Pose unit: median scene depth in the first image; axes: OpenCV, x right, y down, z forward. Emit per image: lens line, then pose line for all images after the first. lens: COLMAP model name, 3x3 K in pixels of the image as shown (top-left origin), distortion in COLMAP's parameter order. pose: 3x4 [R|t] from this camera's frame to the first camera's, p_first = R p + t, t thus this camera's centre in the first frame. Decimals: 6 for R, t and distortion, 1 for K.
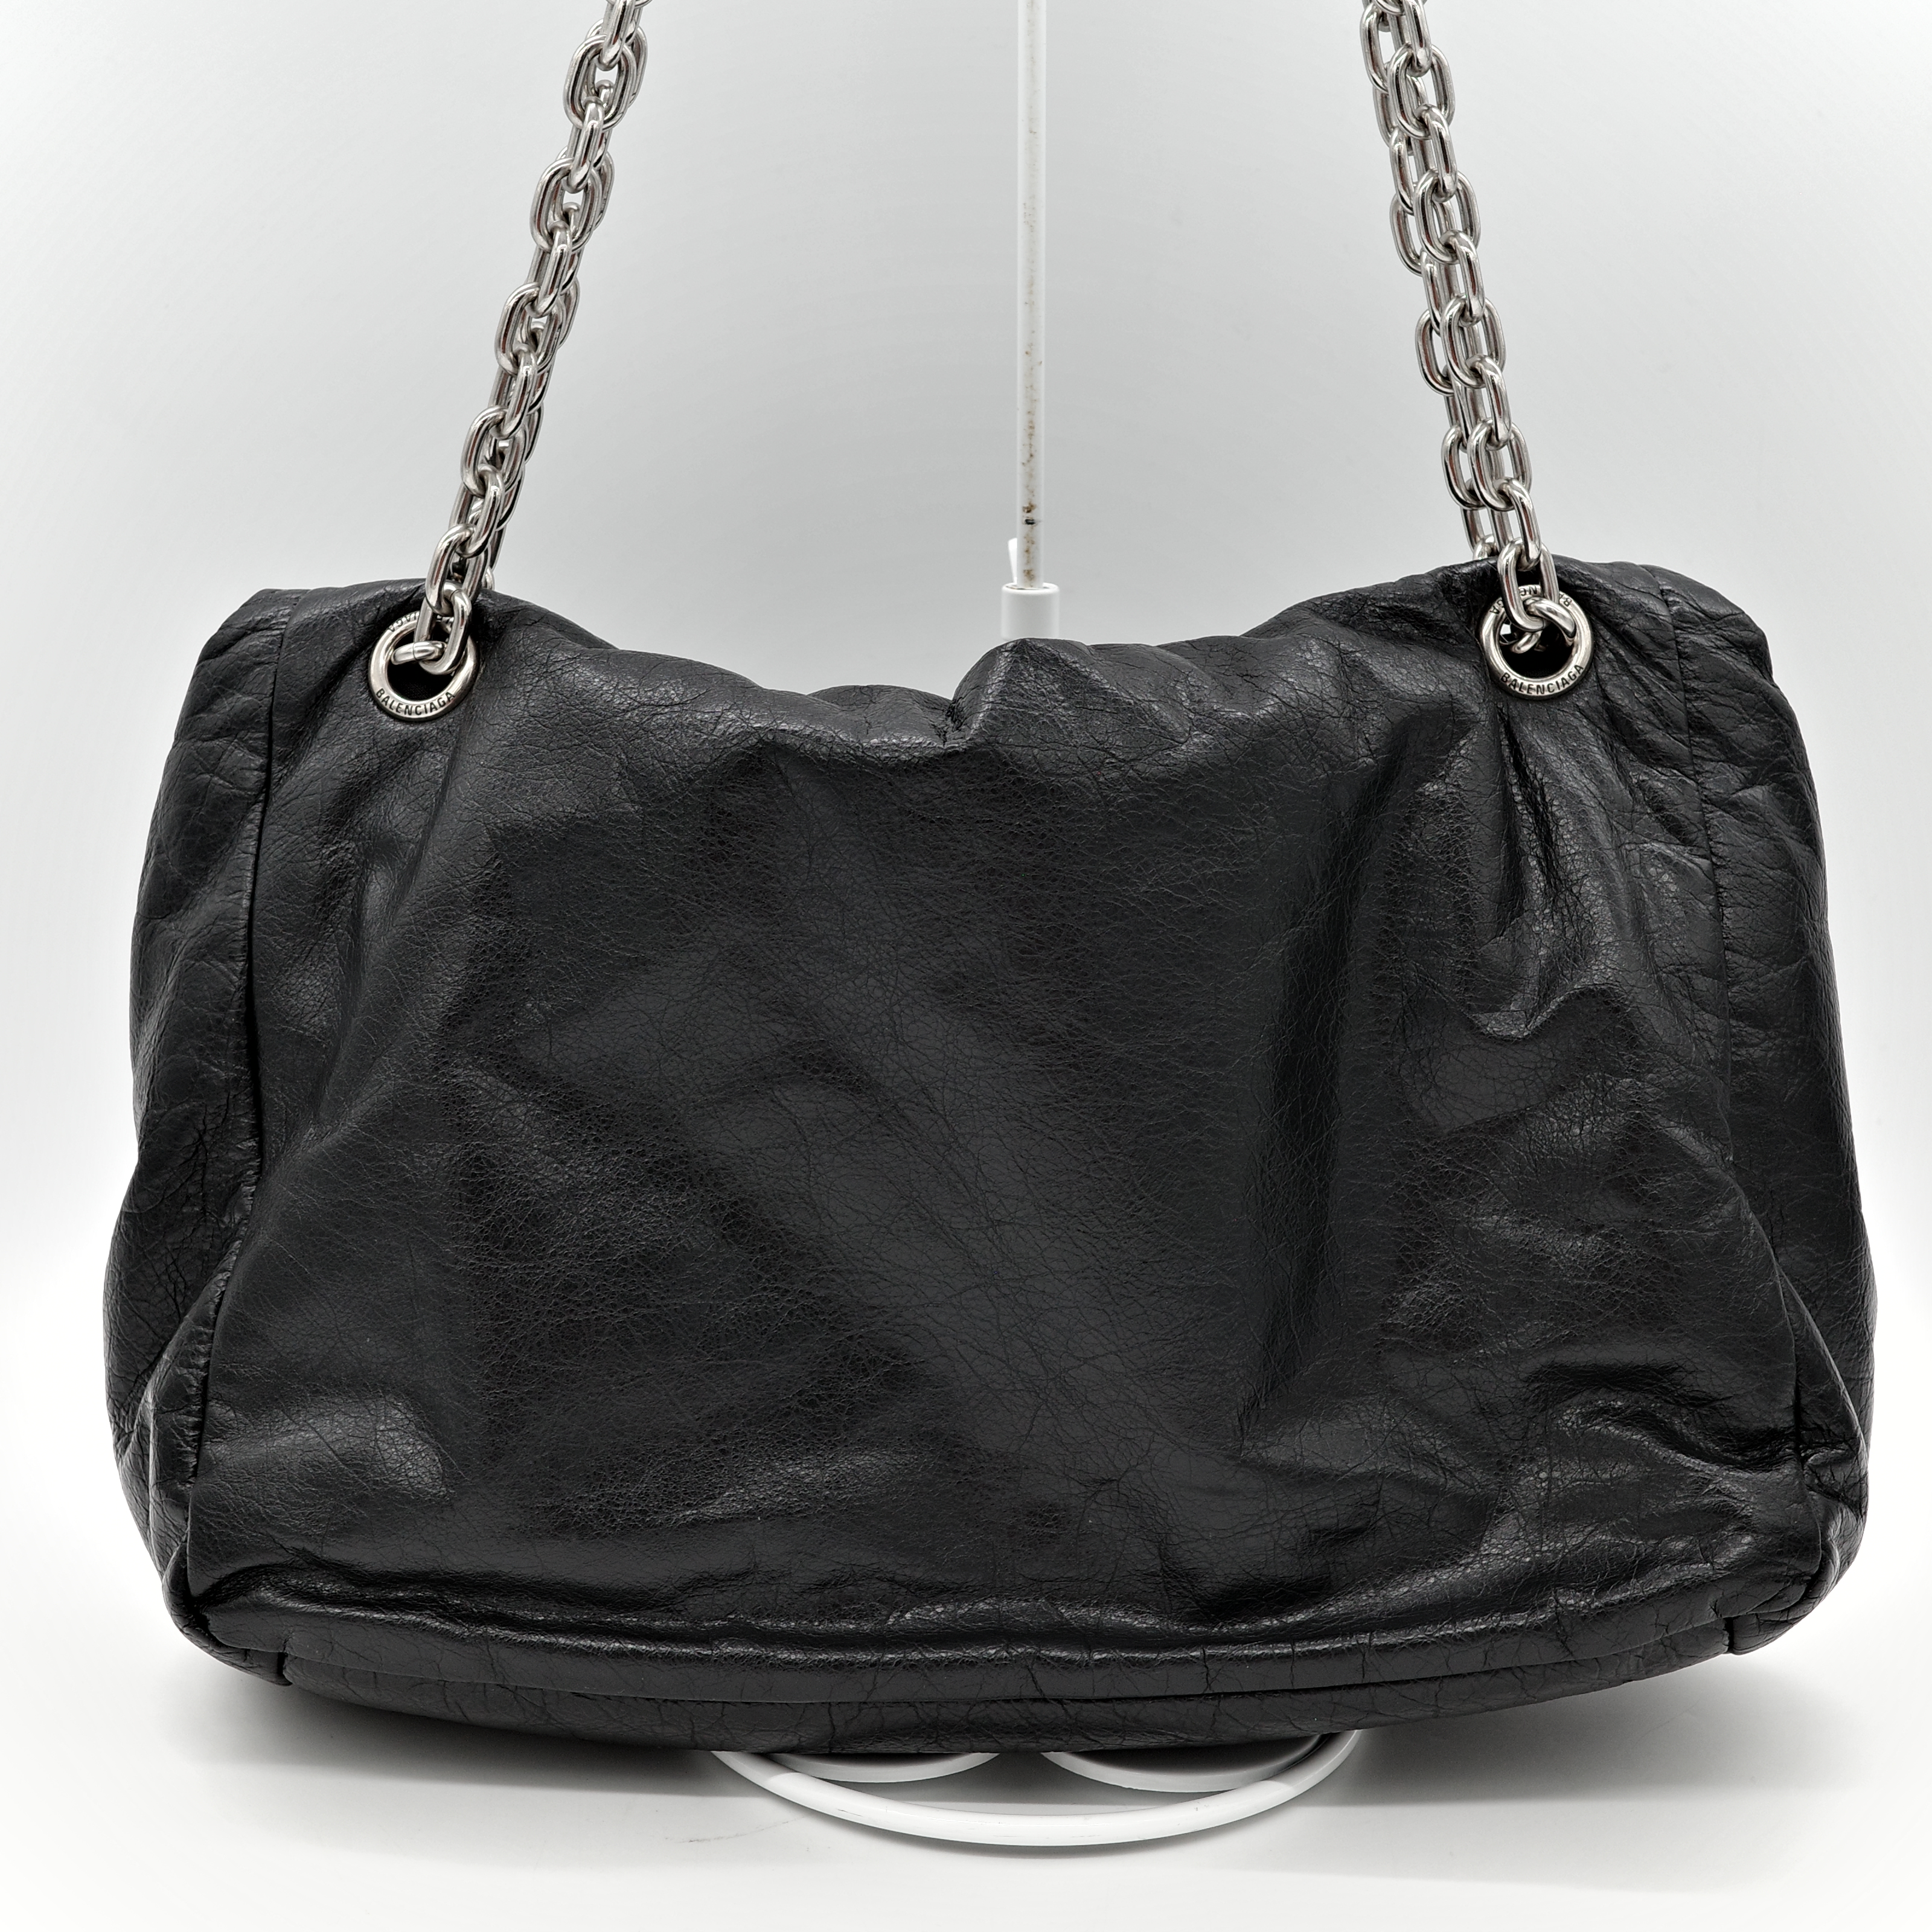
lens RADIAL K [[4329.1, 0, 975.6], [0, 4329.1, 1027.6], [0, 0, 1]] dist [0.078528, -0.330457]
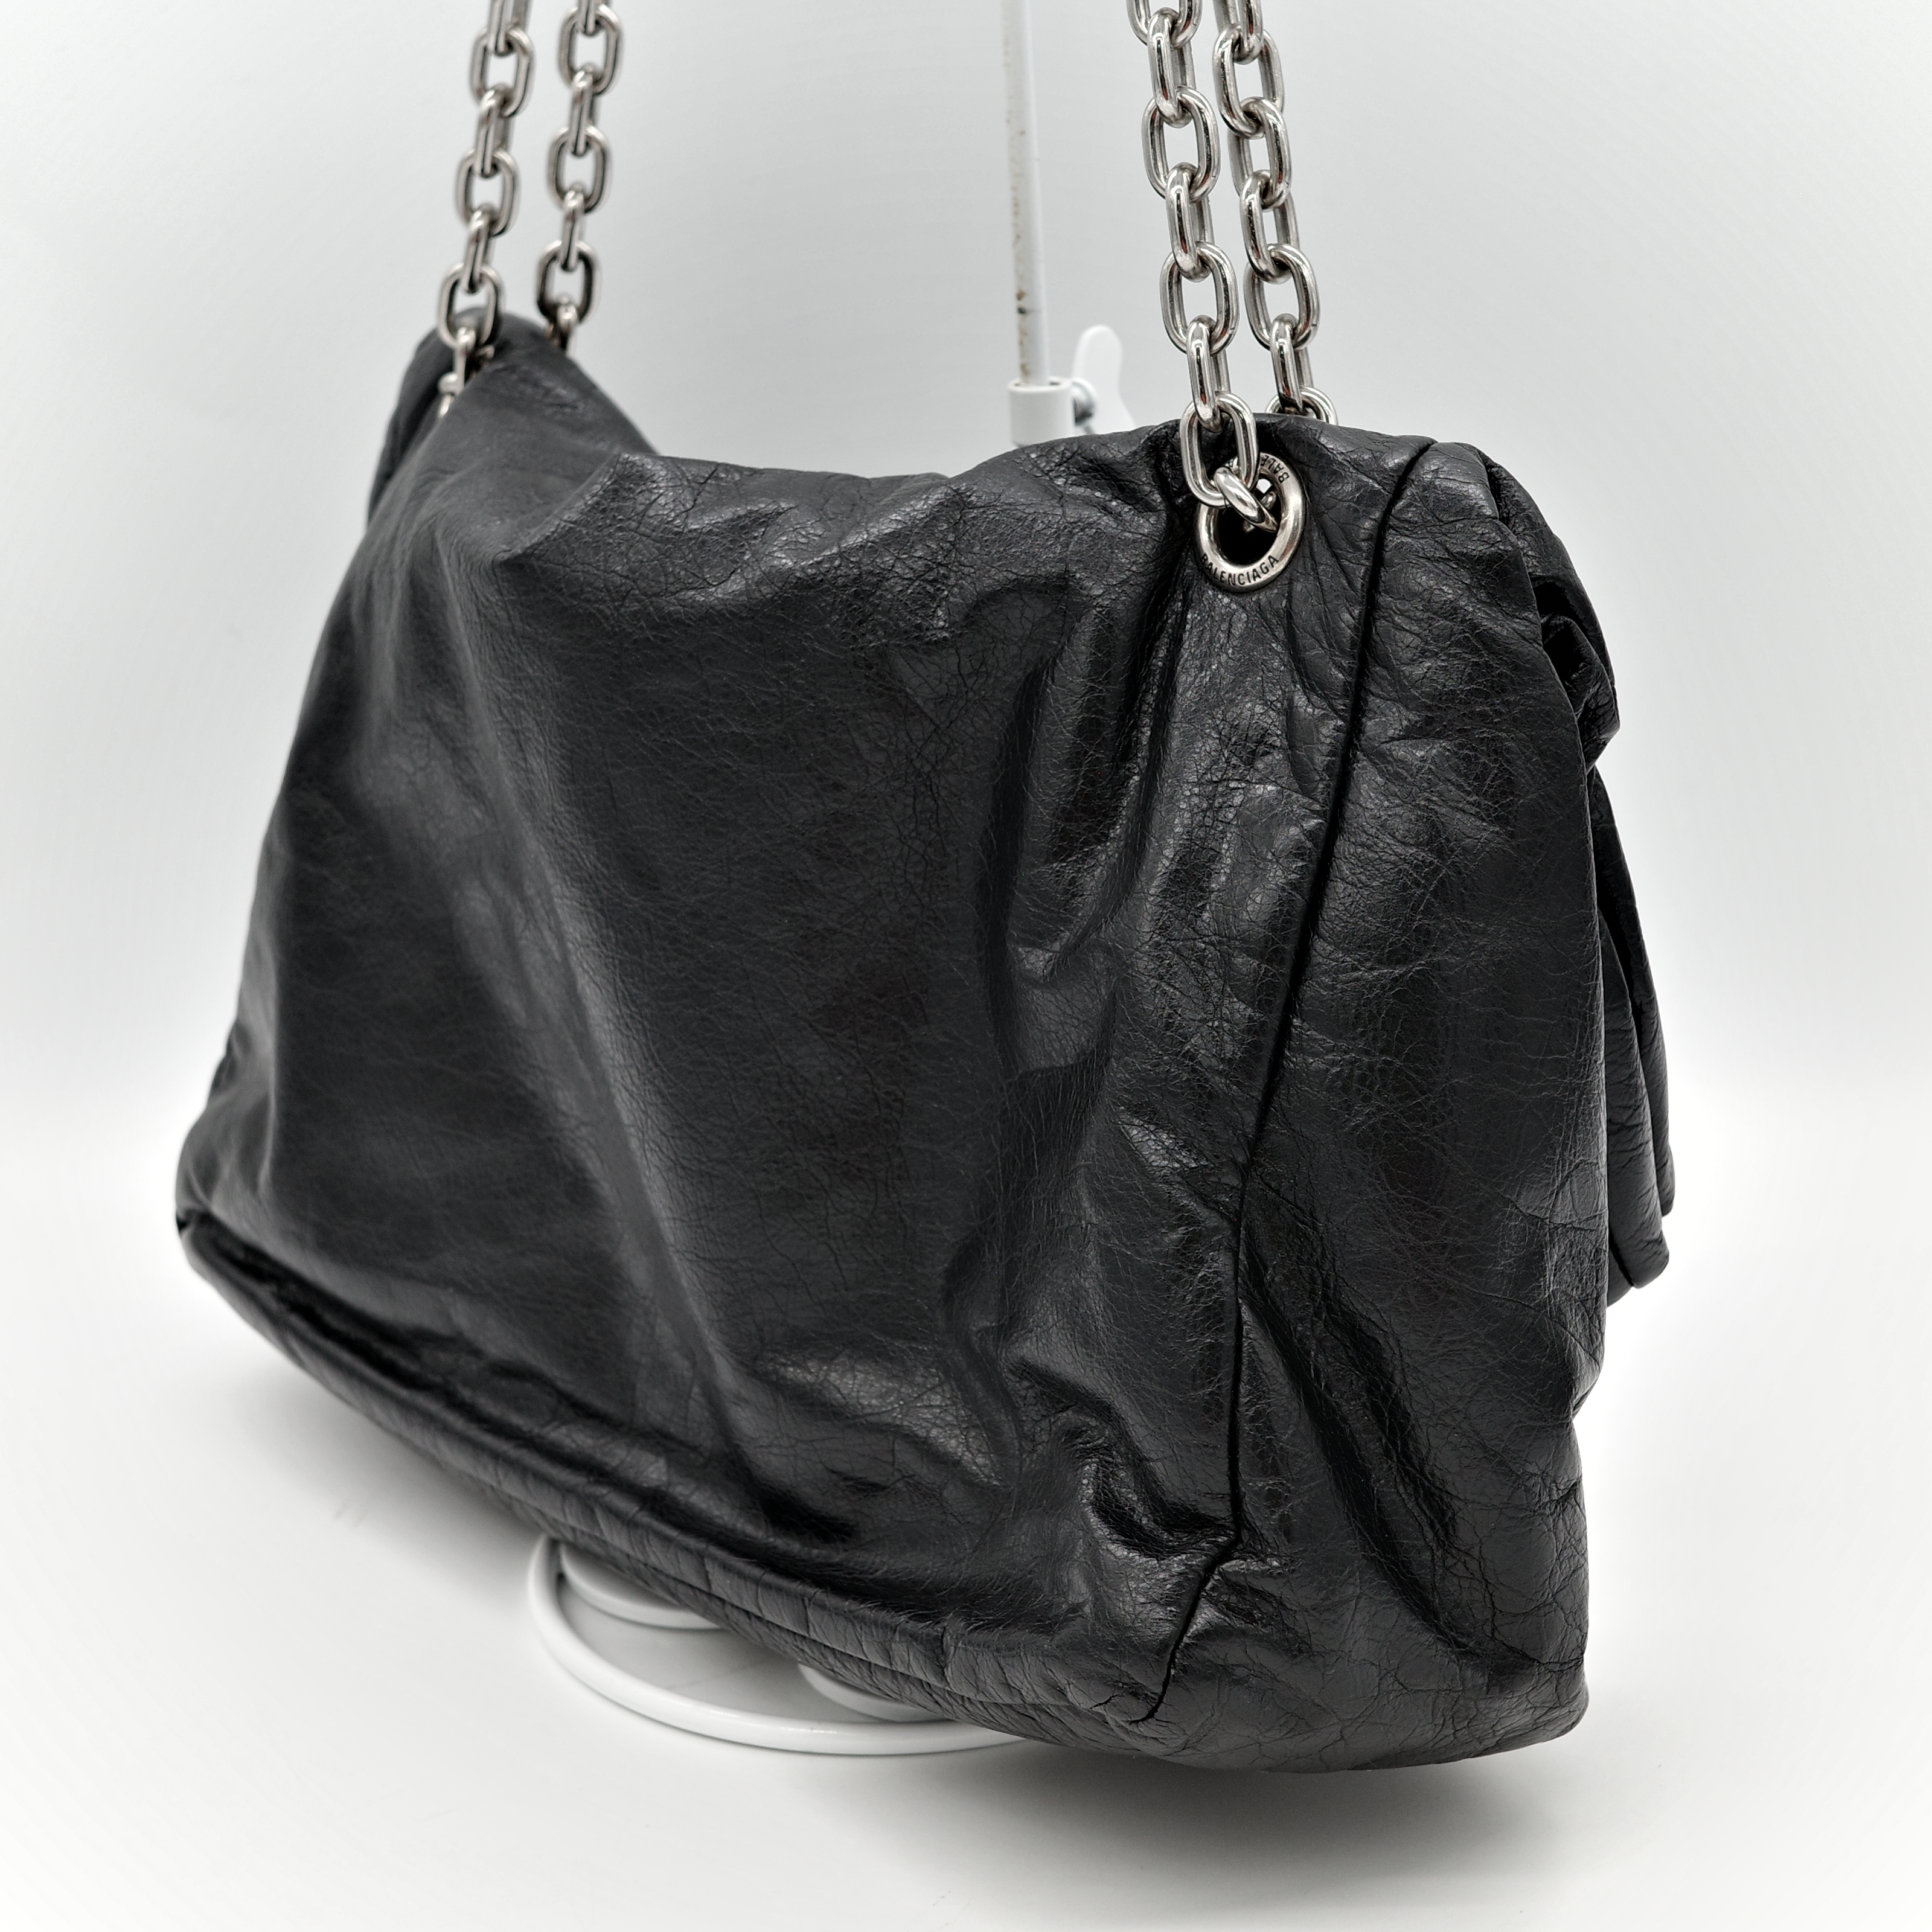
lens RADIAL K [[4329.1, 0, 975.6], [0, 4329.1, 1027.6], [0, 0, 1]] dist [0.078528, -0.330457]
pose [[0.653214, 0.214850, -0.726051, 0.732186], [-0.131440, 0.976515, 0.170713, -0.131854], [0.745678, -0.016080, 0.666113, 0.420680]]
